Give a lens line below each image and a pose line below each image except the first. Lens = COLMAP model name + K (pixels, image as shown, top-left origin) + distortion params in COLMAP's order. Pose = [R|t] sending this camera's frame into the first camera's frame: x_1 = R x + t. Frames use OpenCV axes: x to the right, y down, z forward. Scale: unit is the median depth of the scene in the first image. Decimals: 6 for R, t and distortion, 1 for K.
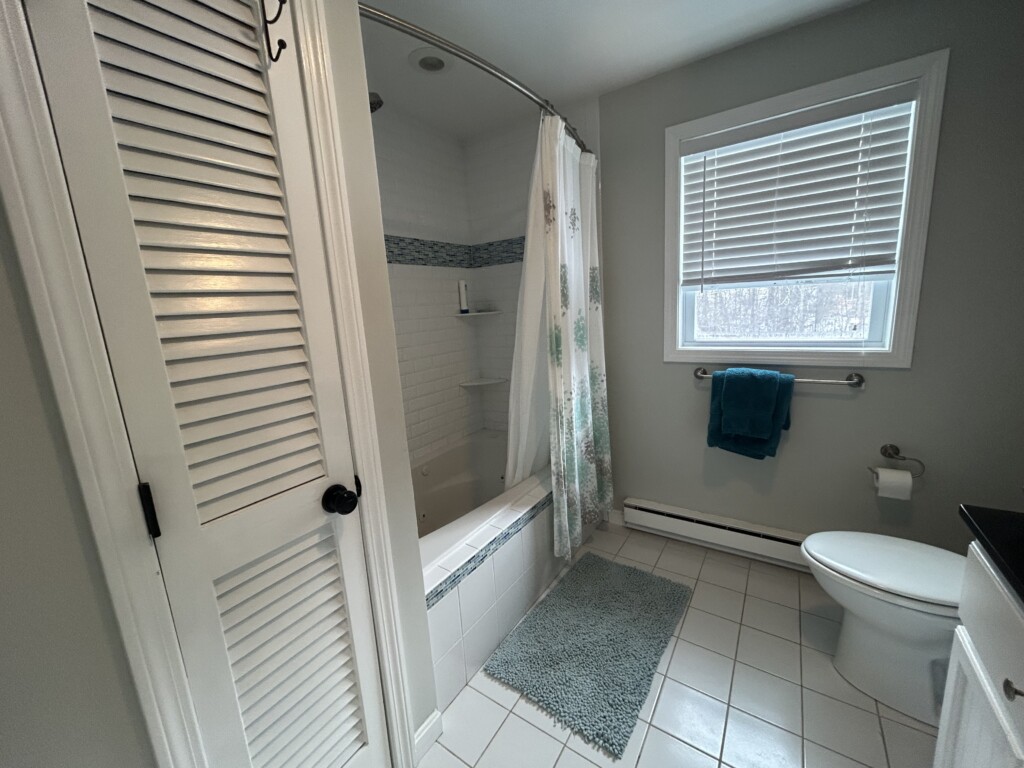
lens RADIAL K [[414.1, 0, 512.2], [0, 414.1, 380.8], [0, 0, 1]] dist [0.004407, 0.000920]
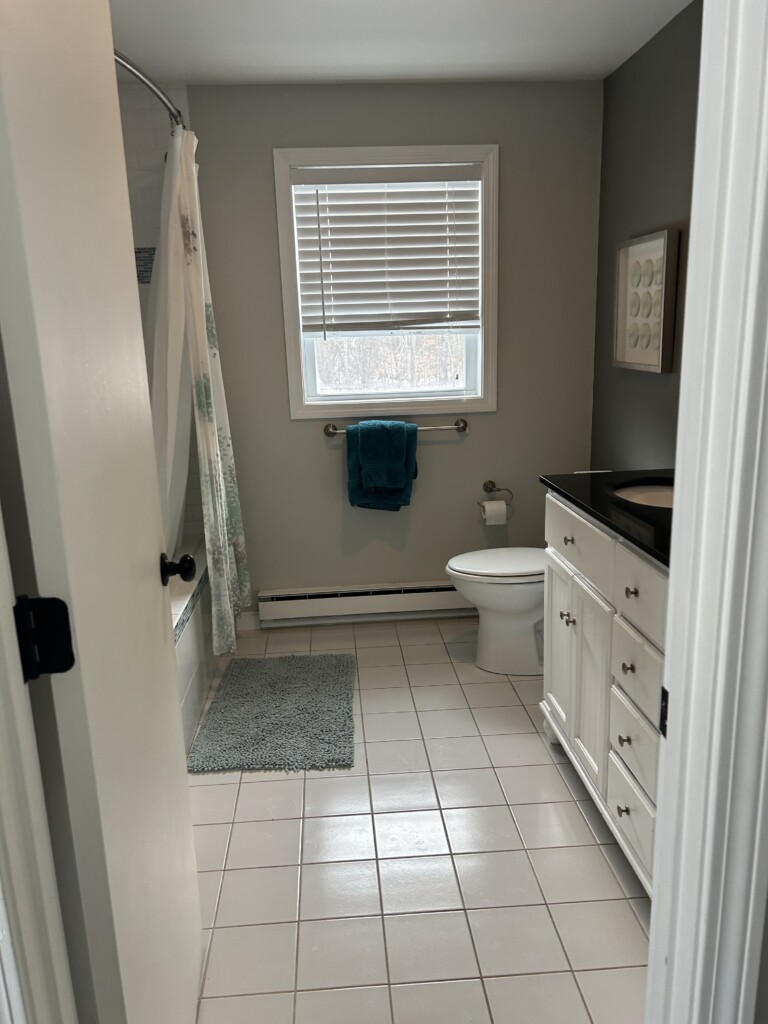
lens RADIAL K [[771.2, 0, 382.4], [0, 771.2, 515.0], [0, 0, 1]] dist [0.046344, -0.015170]
pose [[0.785395, -0.109992, 0.609144, -0.573080], [0.098840, 0.993744, 0.052000, 0.102657], [-0.611052, 0.019367, 0.791353, -0.454059]]
